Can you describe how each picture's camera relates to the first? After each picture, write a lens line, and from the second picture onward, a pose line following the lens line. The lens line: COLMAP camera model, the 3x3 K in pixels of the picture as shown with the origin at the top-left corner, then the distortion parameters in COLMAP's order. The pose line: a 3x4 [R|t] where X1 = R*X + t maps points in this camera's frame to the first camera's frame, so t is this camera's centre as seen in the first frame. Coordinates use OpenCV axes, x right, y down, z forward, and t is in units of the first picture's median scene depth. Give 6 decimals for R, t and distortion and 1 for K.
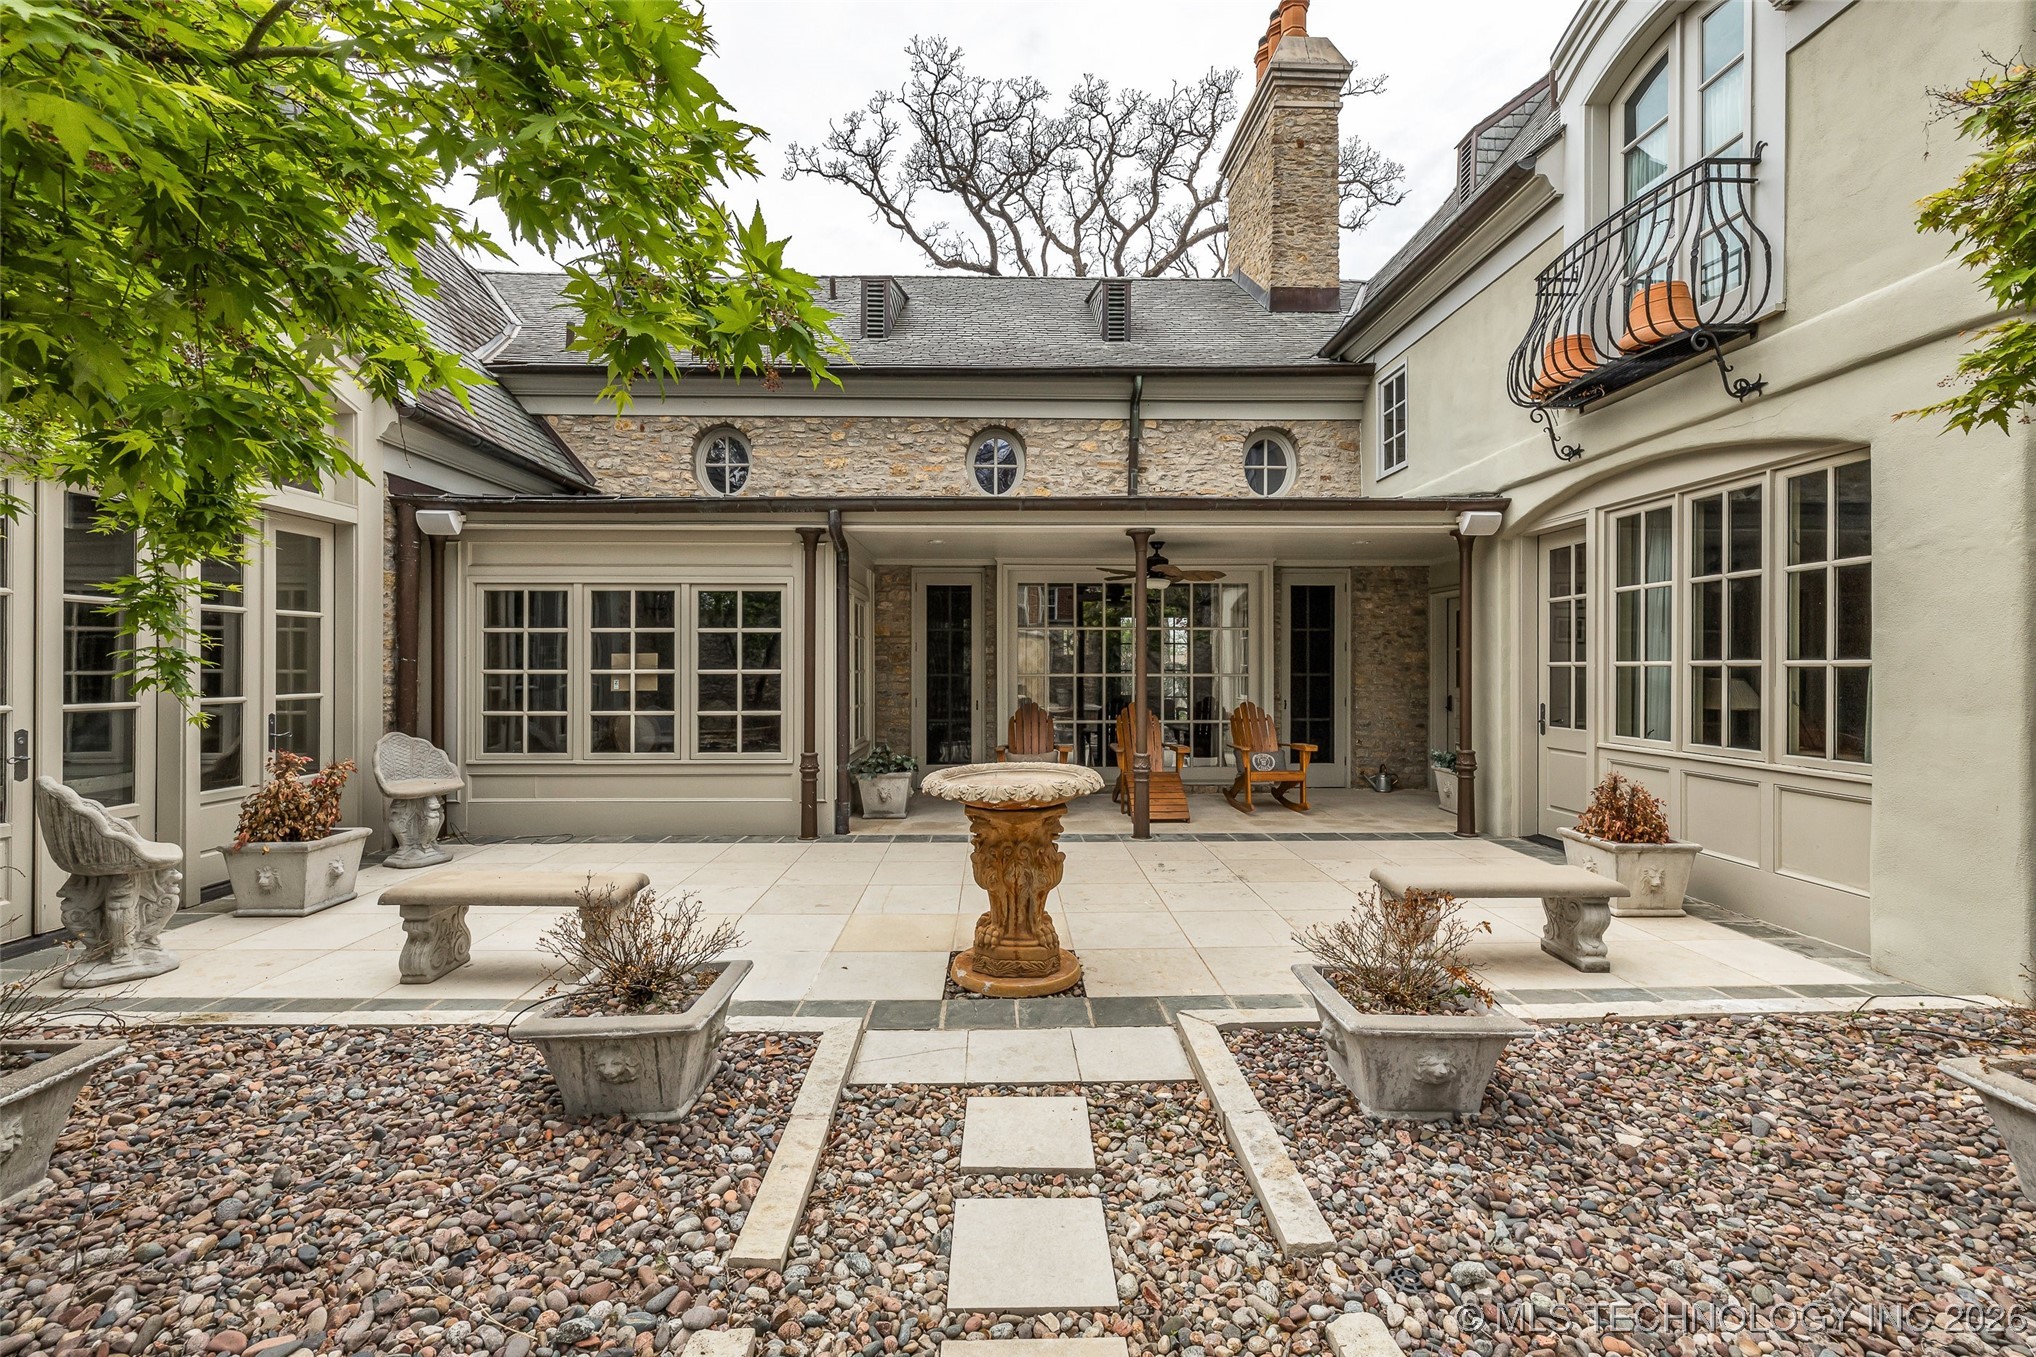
lens RADIAL K [[855.9, 0, 1021.0], [0, 855.9, 668.7], [0, 0, 1]] dist [0.000287, 0.000007]
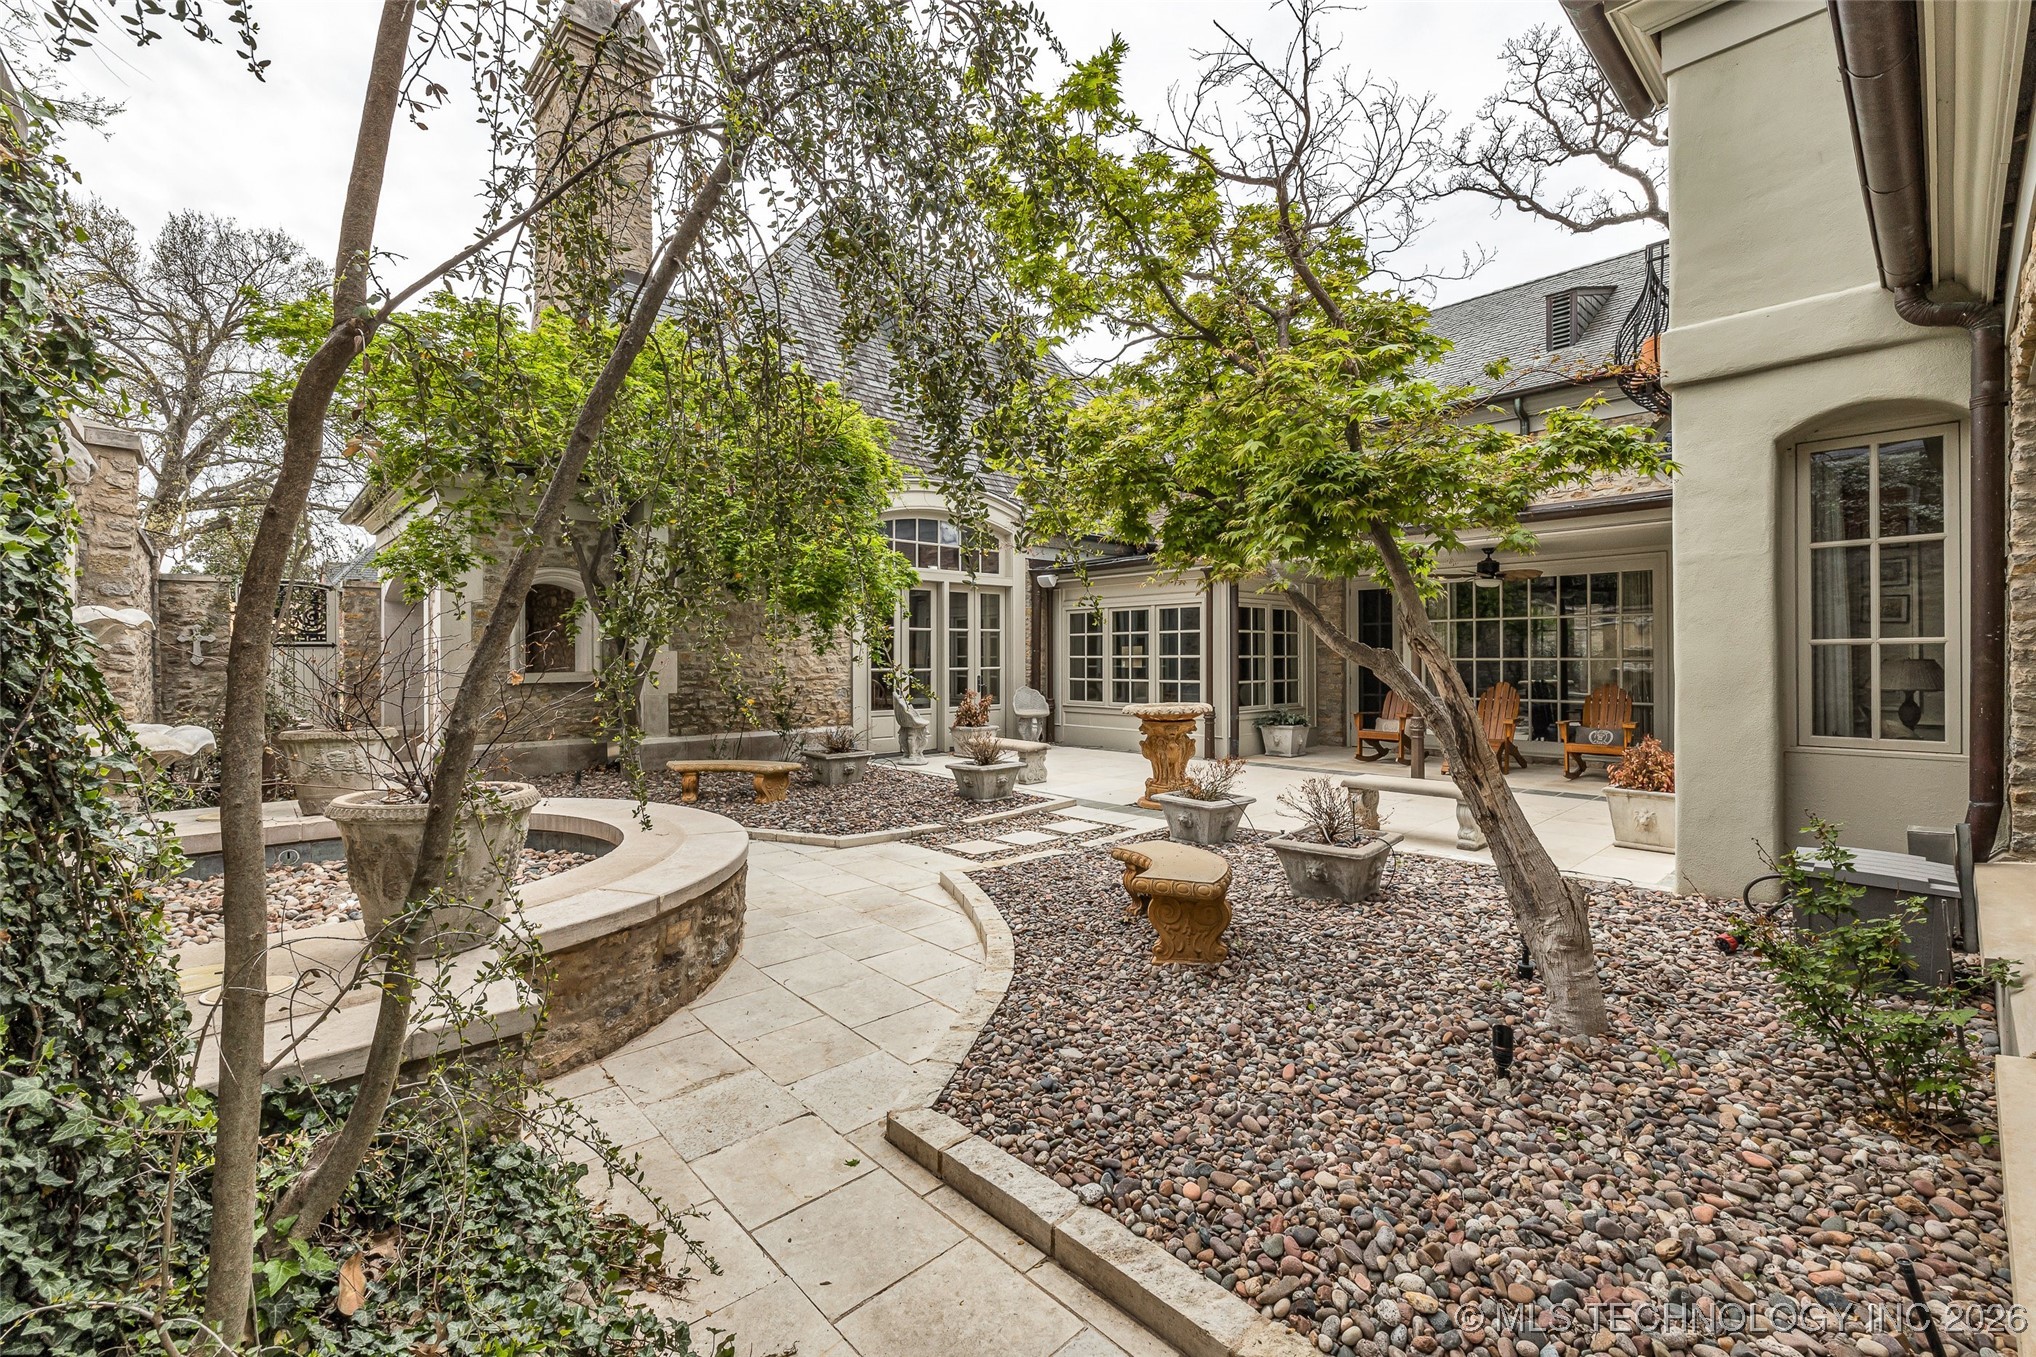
lens RADIAL K [[855.9, 0, 1015.4], [0, 855.9, 663.9], [0, 0, 1]] dist [0.000287, 0.000007]
pose [[0.660116, 0.001541, -0.751162, 0.705357], [0.000292, 0.999997, 0.002309, 0.013896], [0.751163, -0.001744, 0.660114, -0.329753]]
